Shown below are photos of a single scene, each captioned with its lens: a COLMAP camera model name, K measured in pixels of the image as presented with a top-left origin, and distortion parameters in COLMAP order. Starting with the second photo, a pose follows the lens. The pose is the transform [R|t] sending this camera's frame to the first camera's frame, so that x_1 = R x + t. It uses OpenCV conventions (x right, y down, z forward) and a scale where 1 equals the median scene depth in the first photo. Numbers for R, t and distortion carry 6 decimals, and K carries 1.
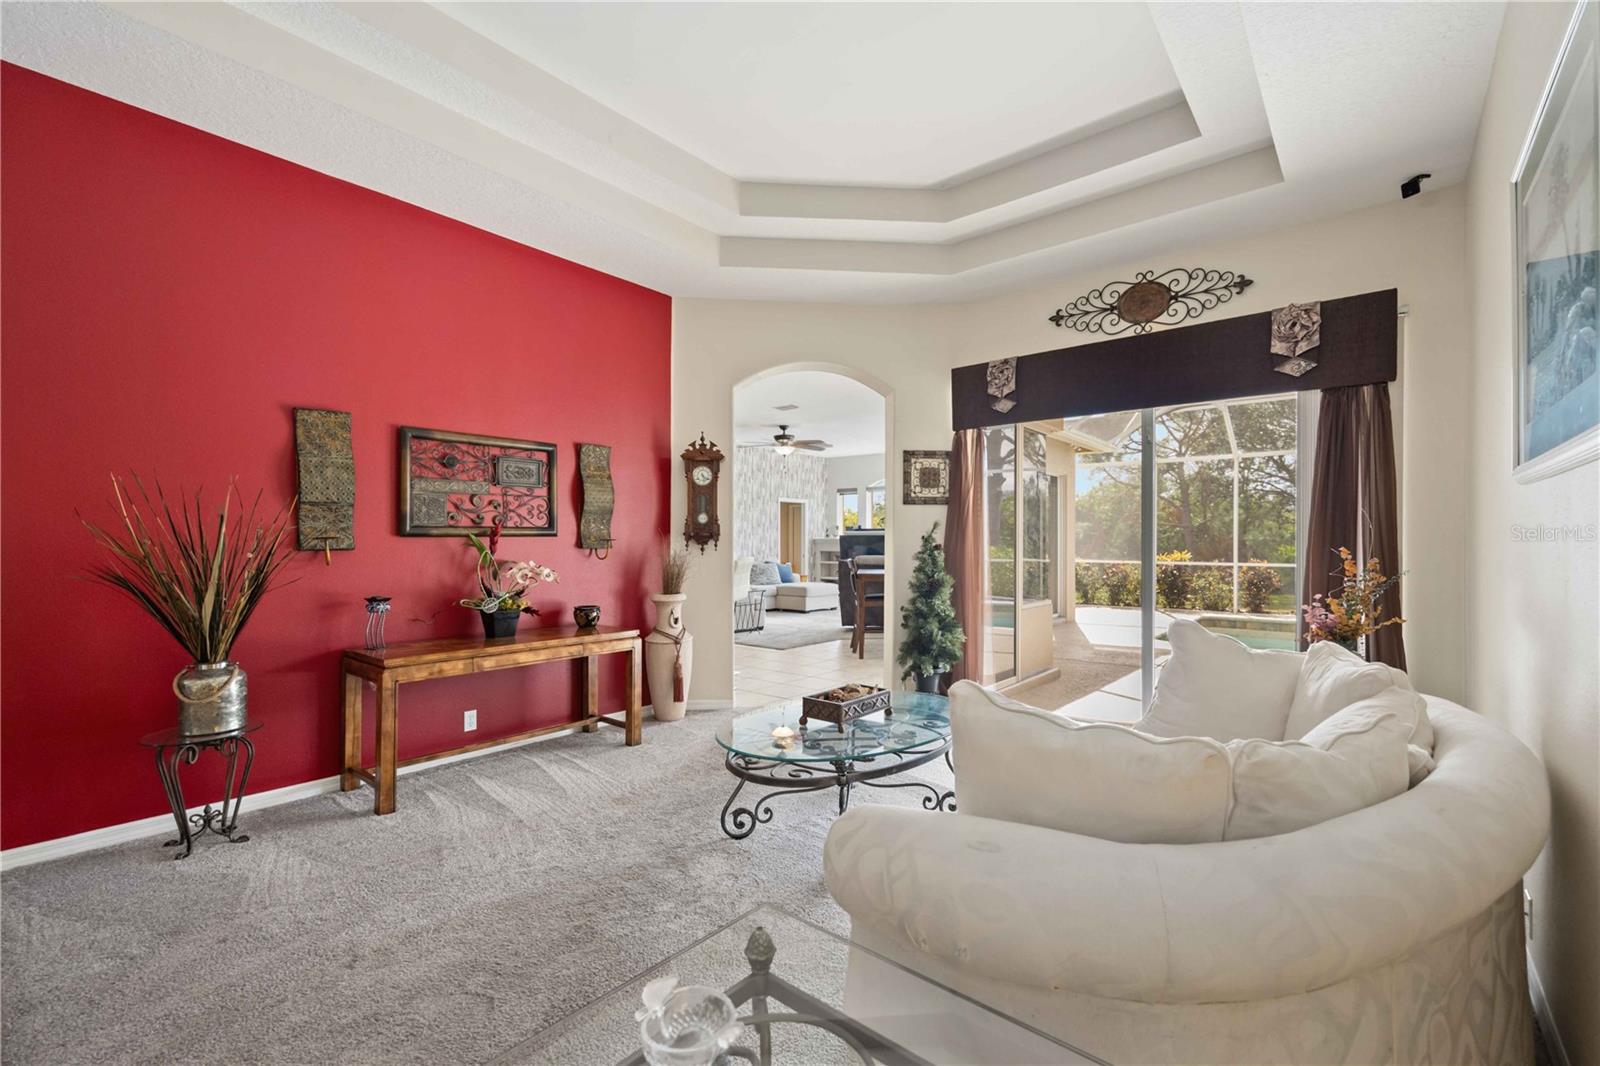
lens RADIAL K [[689.6, 0, 802.1], [0, 689.6, 541.9], [0, 0, 1]] dist [0.011460, -0.000434]
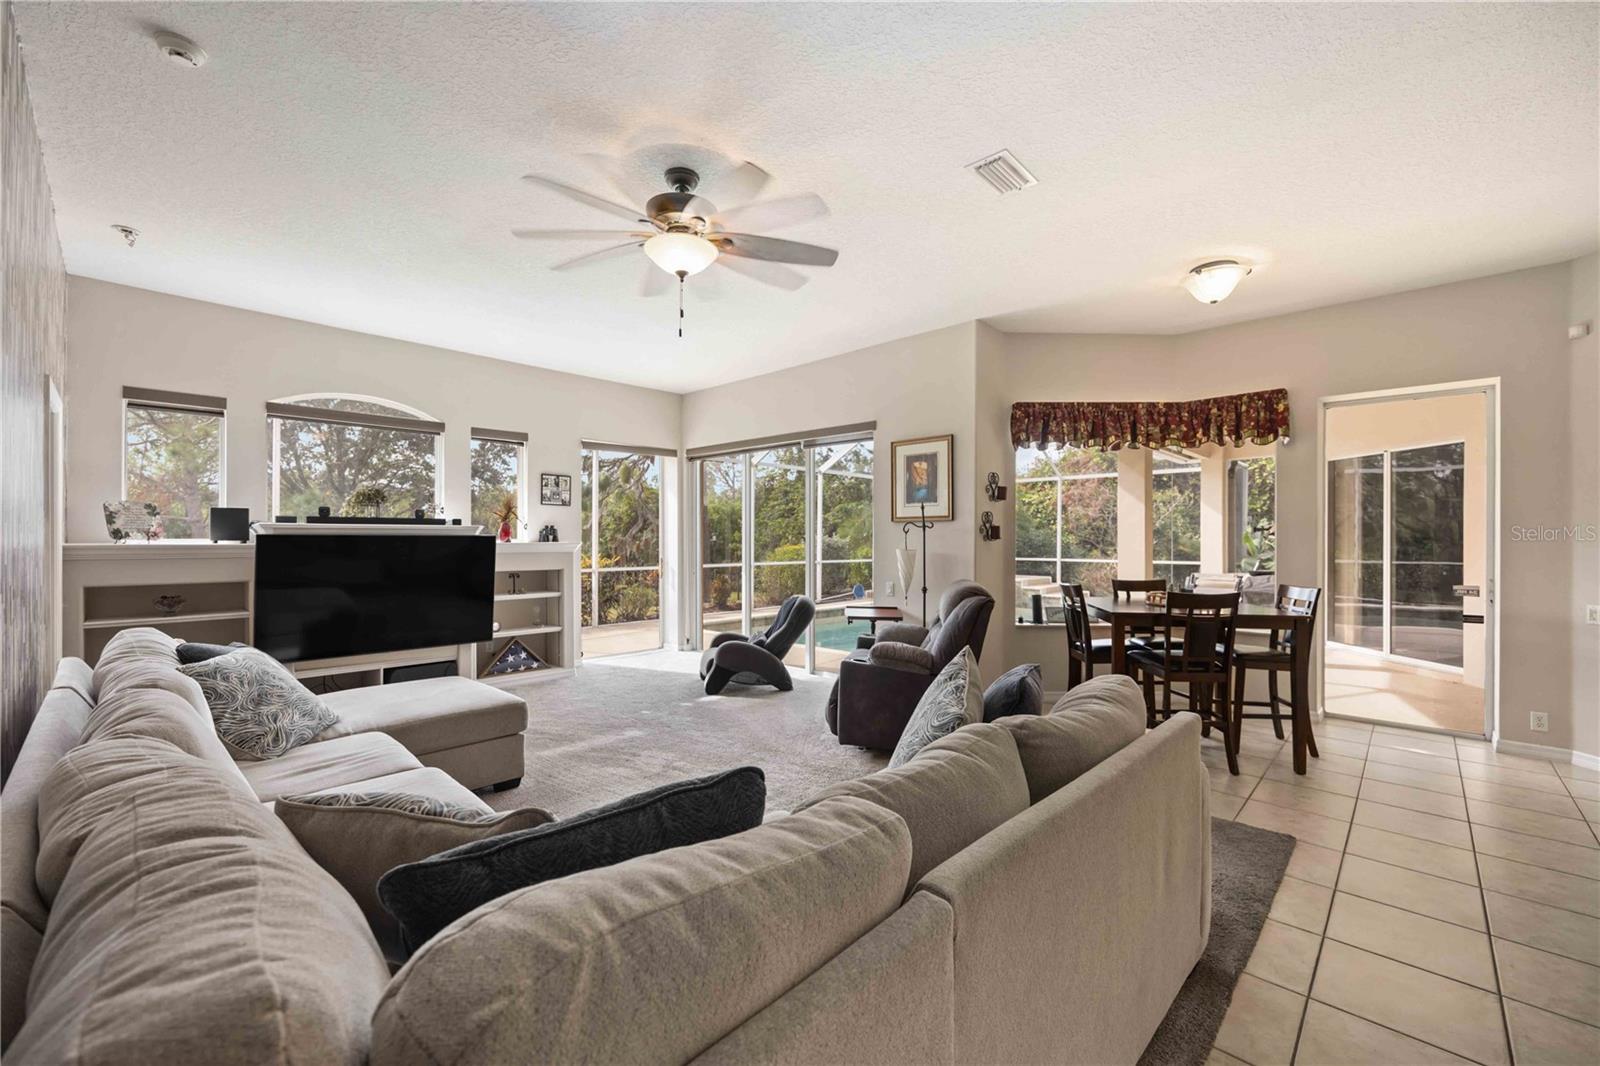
lens RADIAL K [[645.3, 0, 801.7], [0, 645.3, 534.9], [0, 0, 1]] dist [-0.006528, 0.002263]
pose [[0.072812, 0.004956, 0.997333, -0.678956], [-0.000547, 0.999988, -0.004929, -0.022761], [-0.997346, -0.000187, 0.072814, 2.080840]]
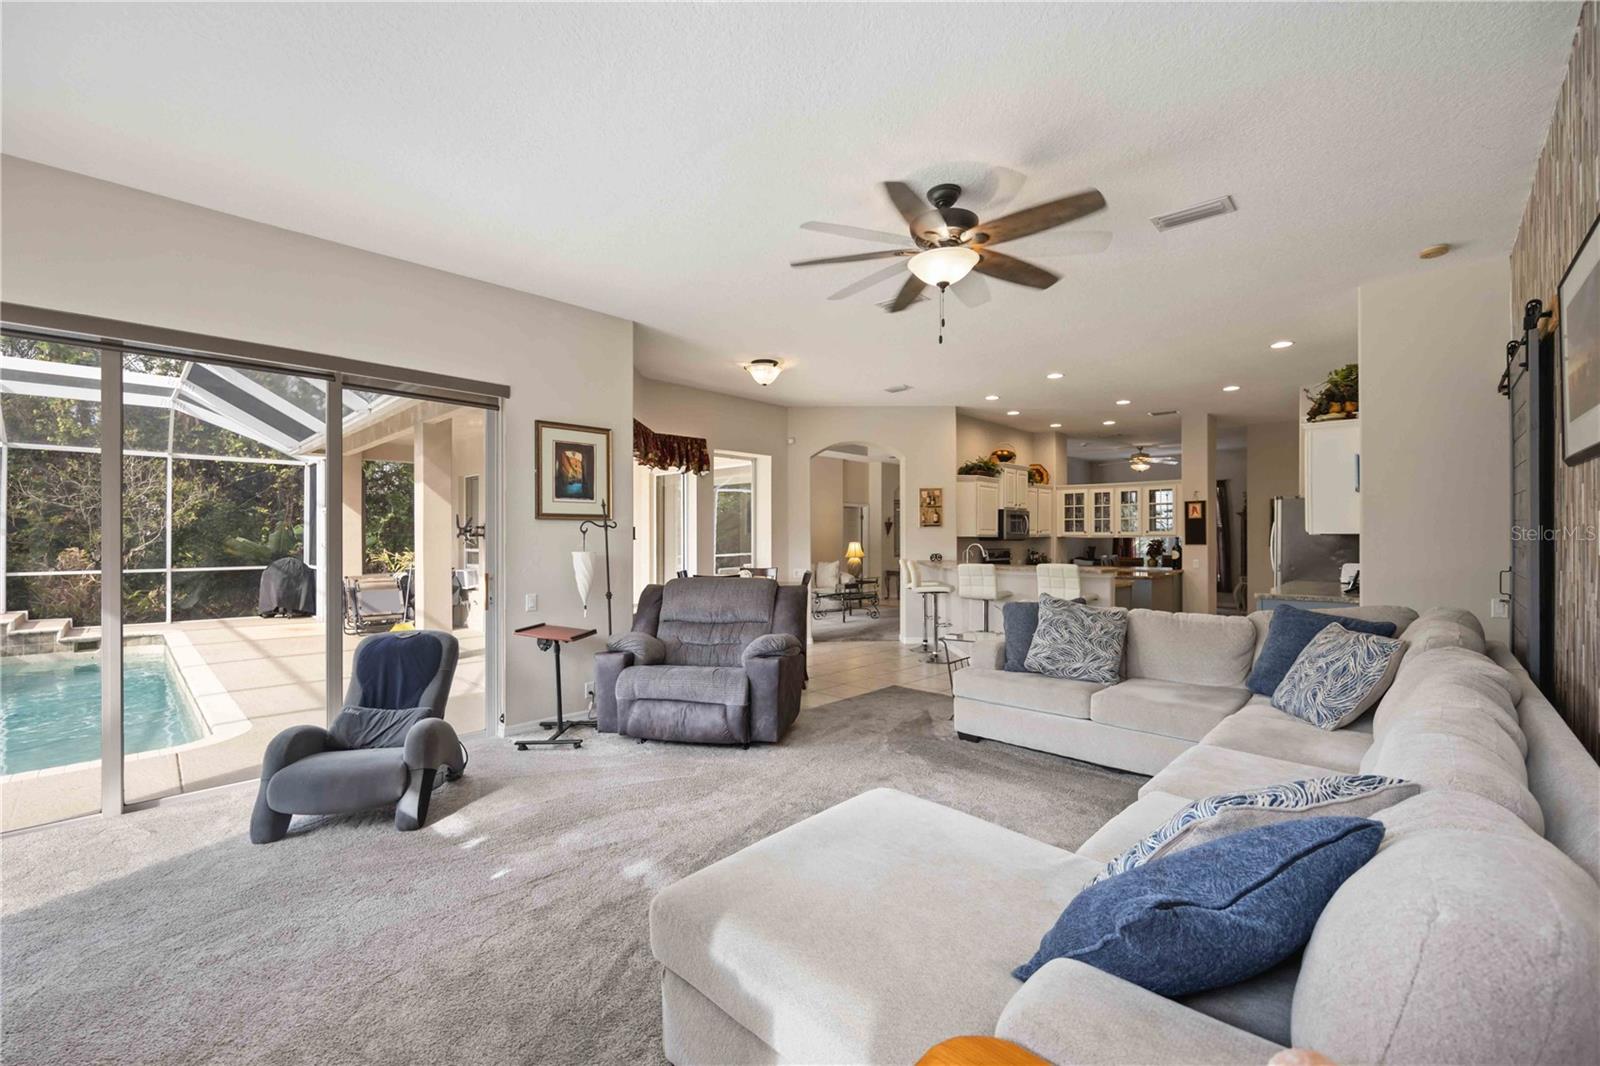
lens RADIAL K [[645.3, 0, 792.0], [0, 645.3, 548.9], [0, 0, 1]] dist [-0.006528, 0.002263]
pose [[-0.996346, 0.000609, 0.085405, 0.044201], [0.002028, 0.999861, 0.016534, -0.022965], [-0.085383, 0.016646, -0.996209, 2.913739]]
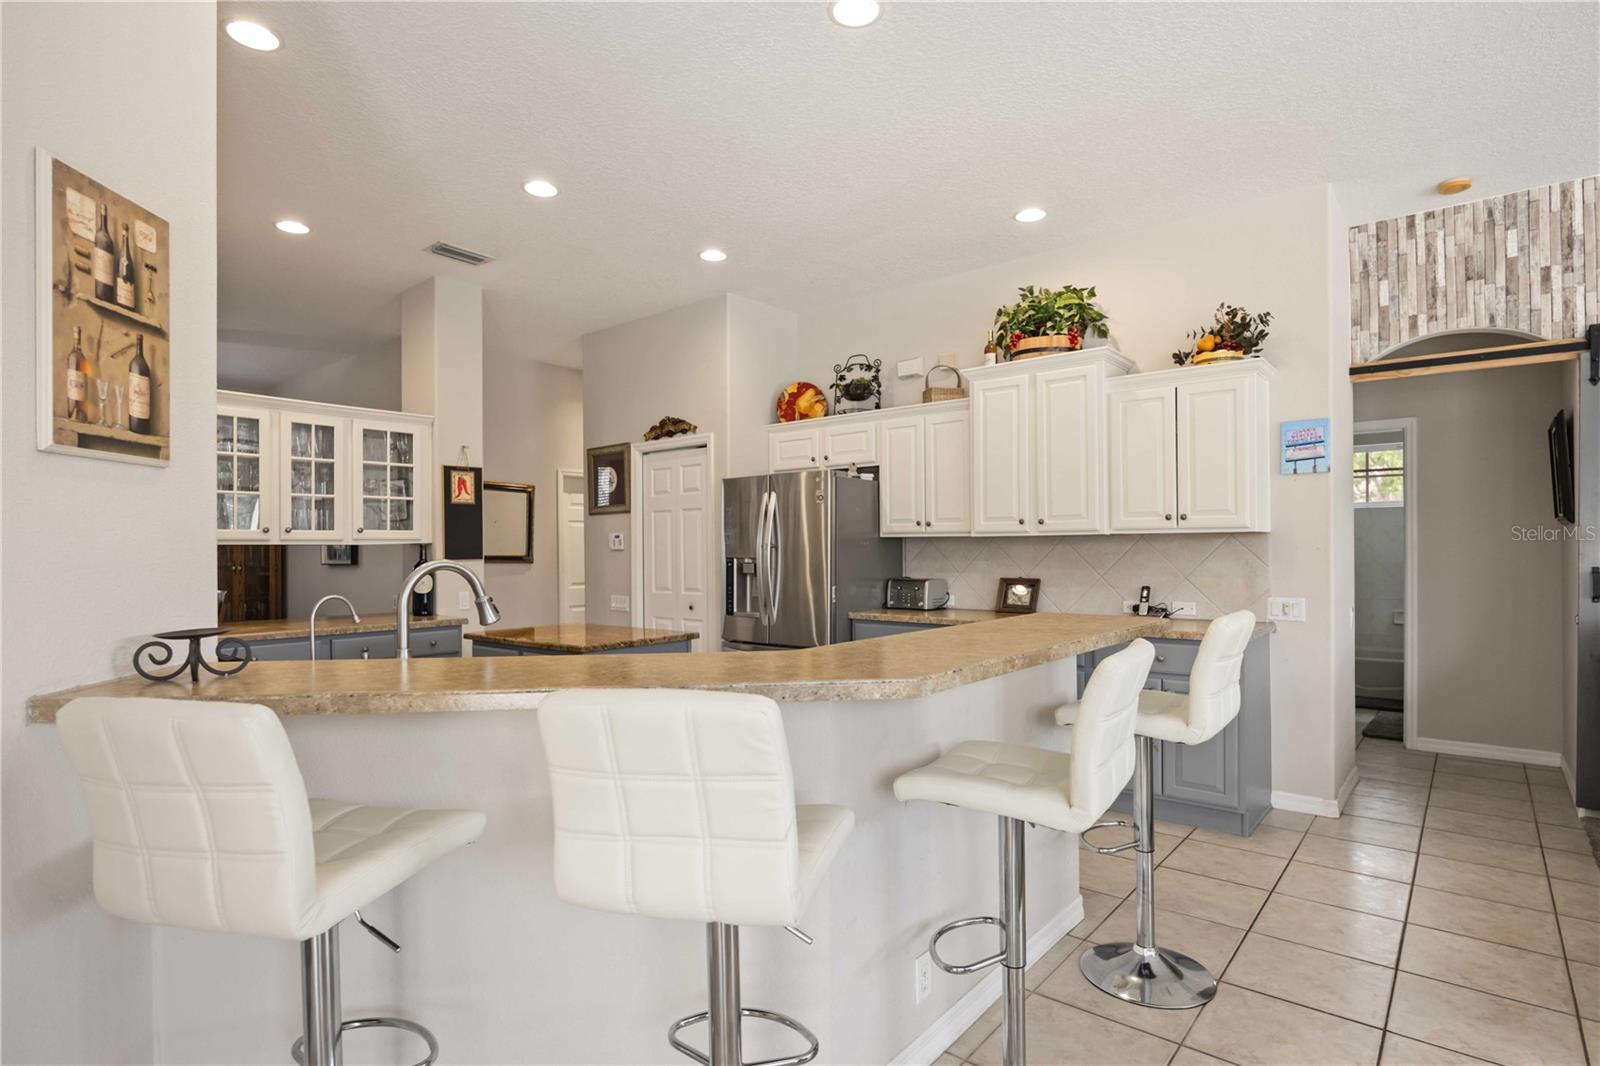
lens RADIAL K [[827.9, 0, 796.1], [0, 827.9, 545.2], [0, 0, 1]] dist [-0.015423, 0.005018]
pose [[-0.001720, -0.005067, -0.999986, 0.143095], [0.006731, 0.999964, -0.005078, -0.013878], [0.999976, -0.006739, -0.001686, 1.408819]]
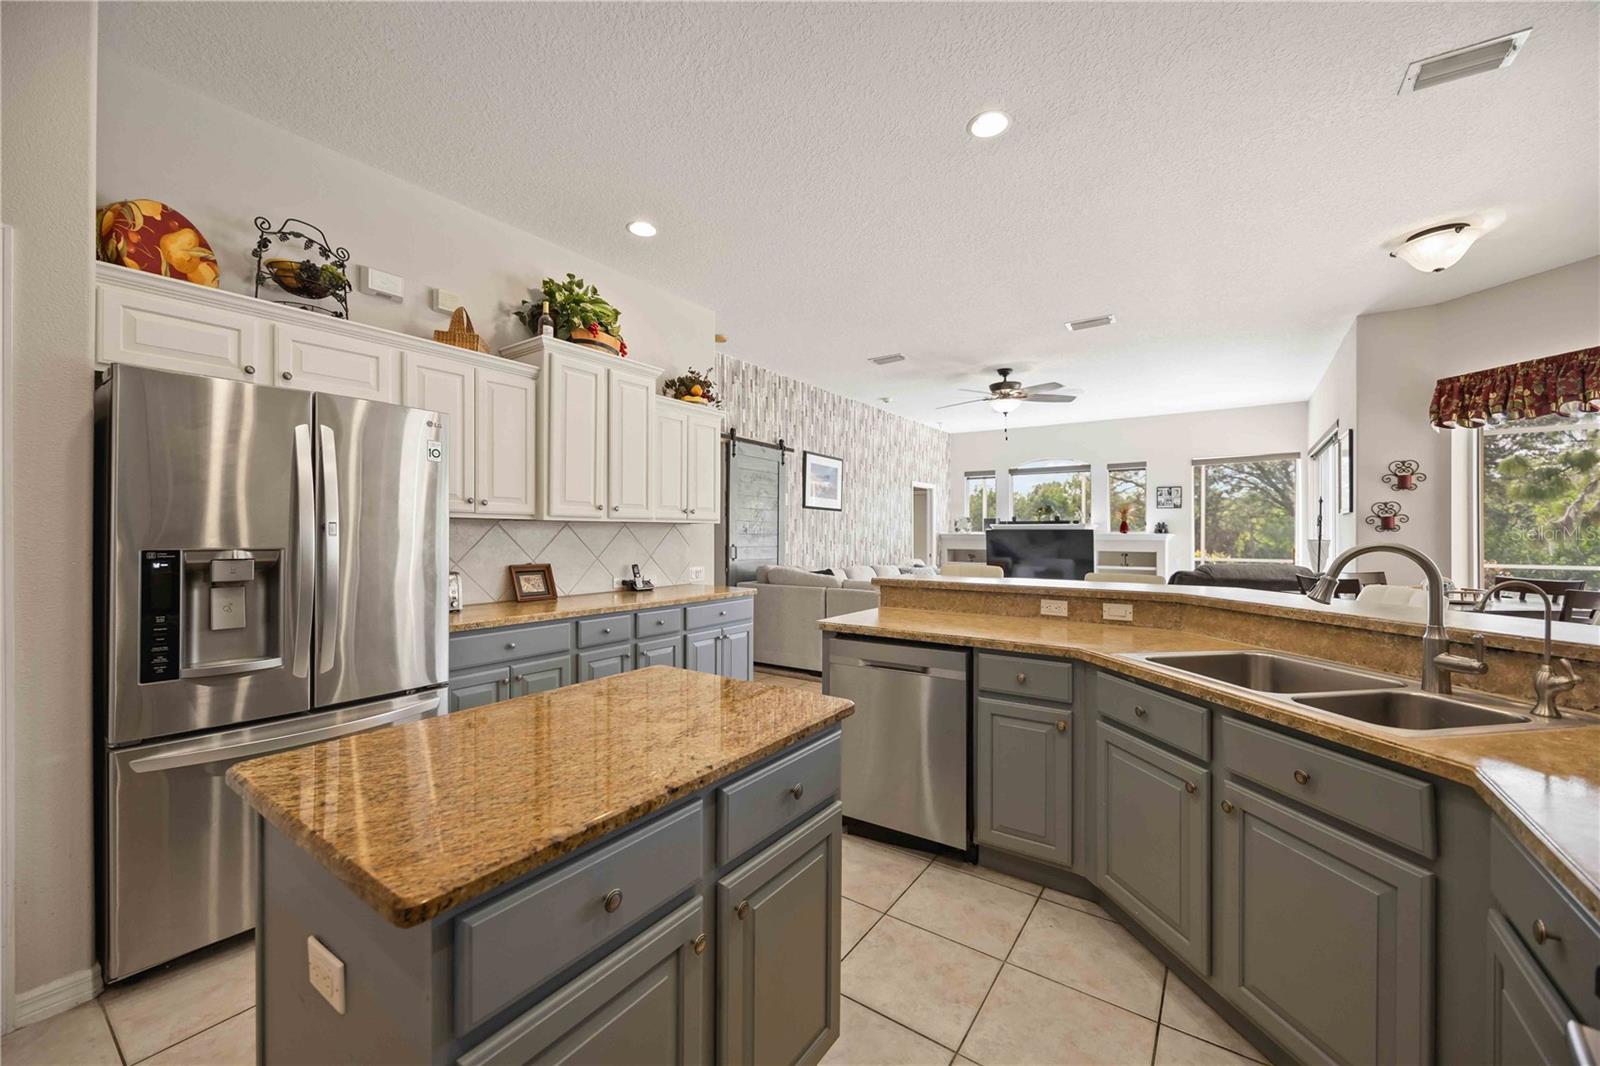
lens RADIAL K [[619.2, 0, 797.3], [0, 619.2, 535.3], [0, 0, 1]] dist [0.002611, -0.000906]
pose [[0.996663, 0.000574, 0.081629, -0.631624], [-0.000805, 0.999996, 0.002794, -0.013797], [-0.081627, -0.002850, 0.996659, 0.915744]]
